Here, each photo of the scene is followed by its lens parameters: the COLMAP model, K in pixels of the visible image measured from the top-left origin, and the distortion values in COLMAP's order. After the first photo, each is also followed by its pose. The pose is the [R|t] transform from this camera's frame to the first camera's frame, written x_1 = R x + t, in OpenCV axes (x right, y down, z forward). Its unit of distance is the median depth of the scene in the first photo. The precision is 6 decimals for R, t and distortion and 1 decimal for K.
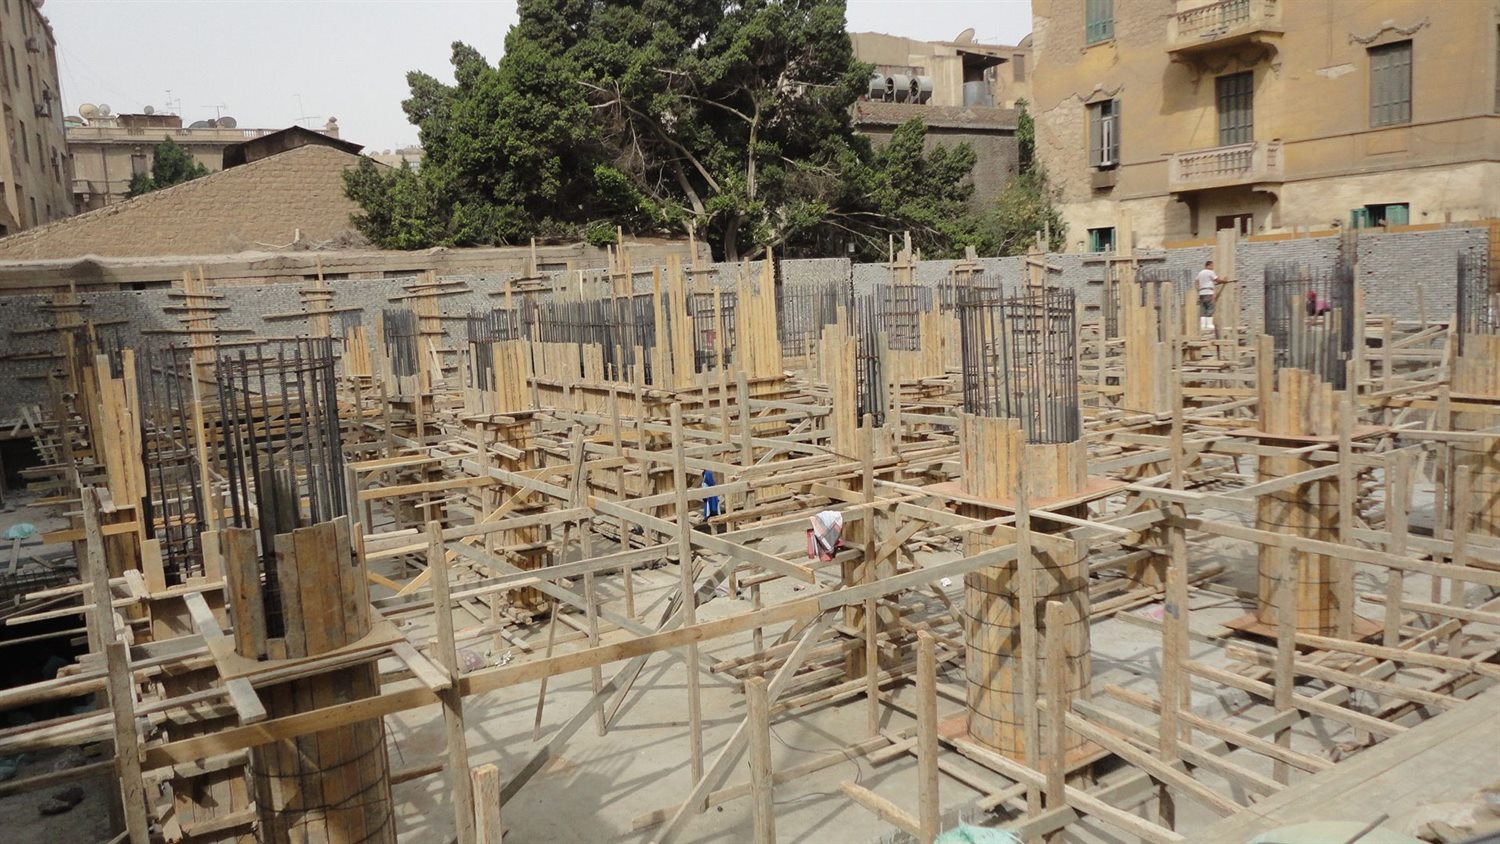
lens RADIAL K [[1099.7, 0, 750.0], [0, 1099.7, 422.0], [0, 0, 1]] dist [0.000439, -0.006399]
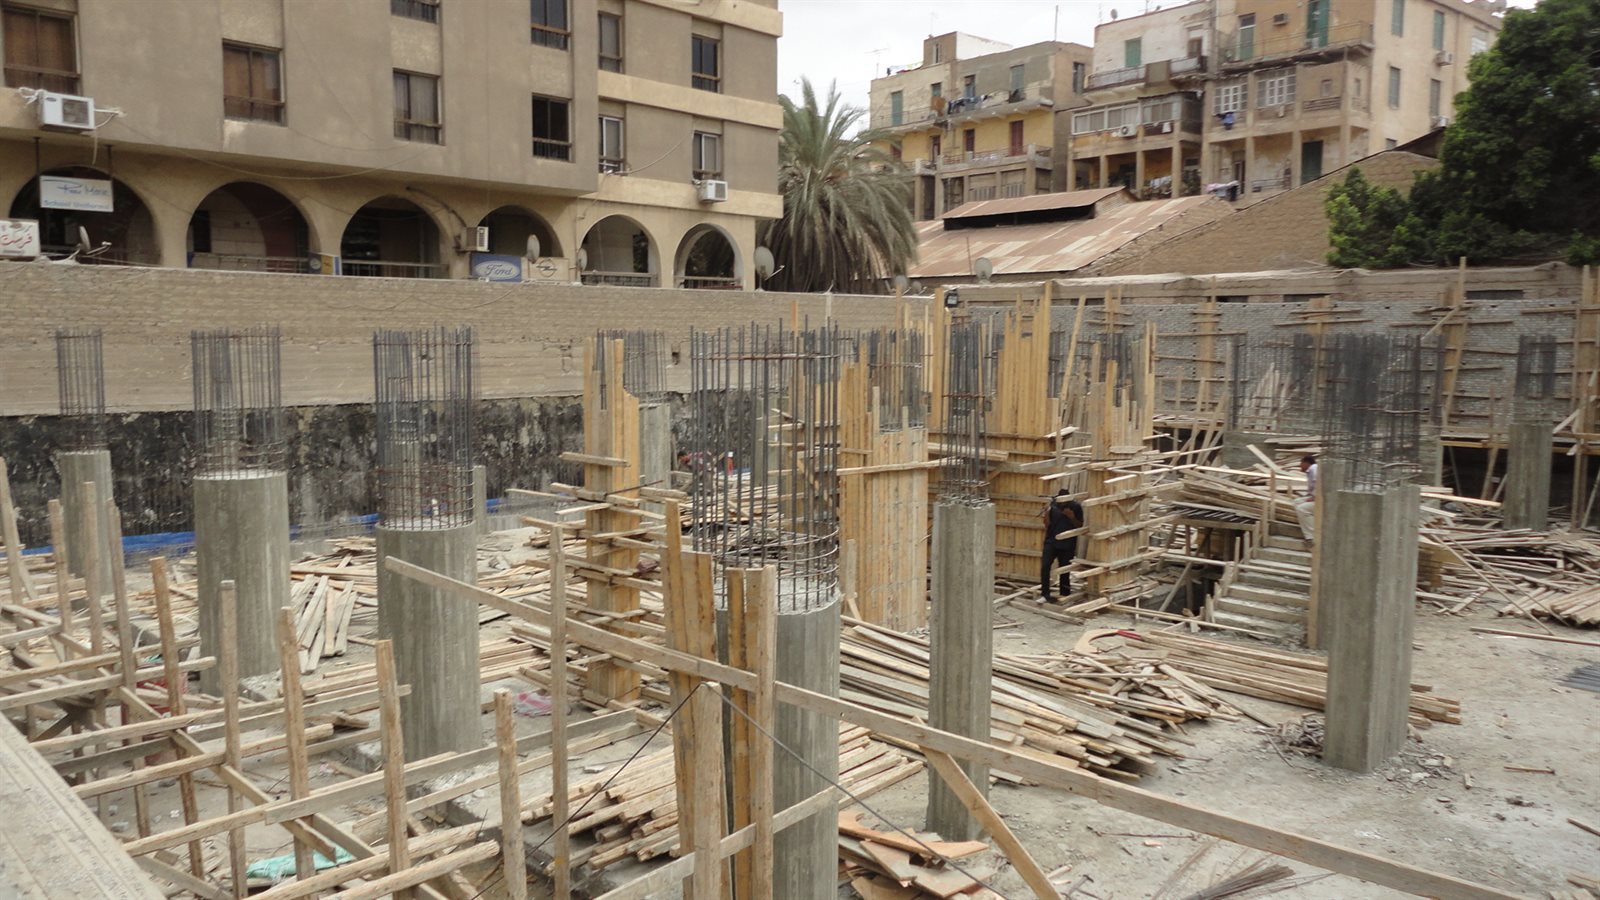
lens RADIAL K [[1173.0, 0, 800.0], [0, 1173.0, 450.0], [0, 0, 1]] dist [0.000439, -0.006399]
pose [[0.225304, 0.154201, -0.962008, 0.486433], [-0.143593, 0.981869, 0.123754, -0.065898], [0.963649, 0.110255, 0.243361, 0.348551]]
